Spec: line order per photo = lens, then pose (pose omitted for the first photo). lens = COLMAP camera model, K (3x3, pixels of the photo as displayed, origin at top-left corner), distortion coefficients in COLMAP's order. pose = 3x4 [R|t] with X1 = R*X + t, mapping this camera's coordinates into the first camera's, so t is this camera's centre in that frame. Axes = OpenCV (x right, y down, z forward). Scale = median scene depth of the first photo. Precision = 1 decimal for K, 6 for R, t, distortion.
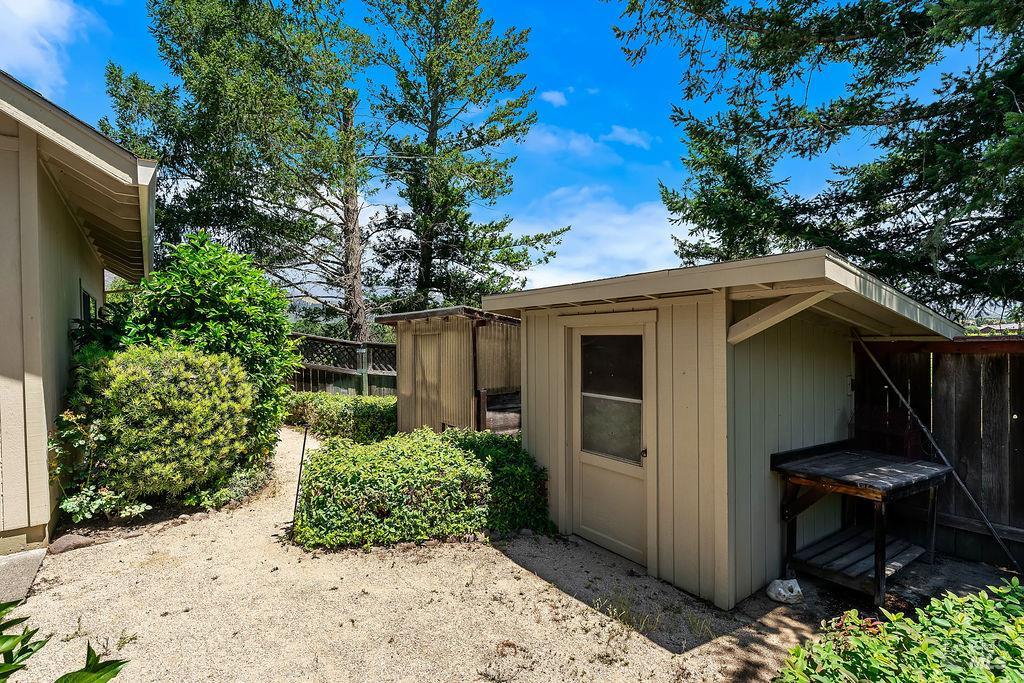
lens RADIAL K [[480.4, 0, 512.0], [0, 480.4, 341.5], [0, 0, 1]] dist [0.000517, 0.000372]
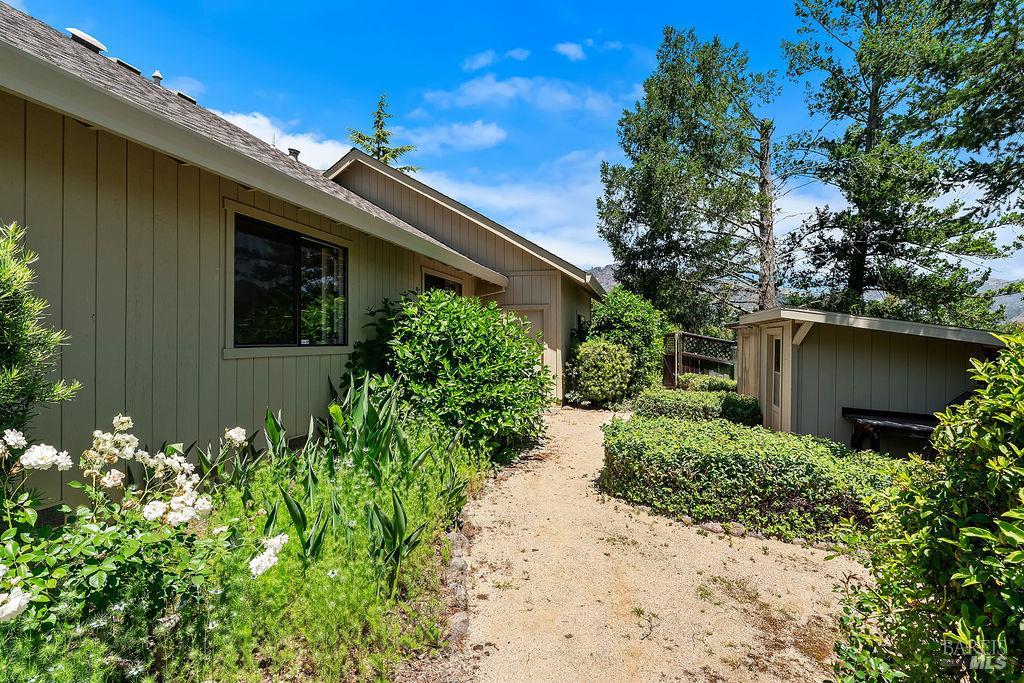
lens RADIAL K [[480.4, 0, 512.0], [0, 480.4, 341.5], [0, 0, 1]] dist [0.000517, 0.000372]
pose [[0.621614, 0.016403, -0.783152, 0.782164], [-0.016204, 0.999836, 0.008079, 0.002009], [0.783156, 0.007668, 0.621778, -0.731132]]
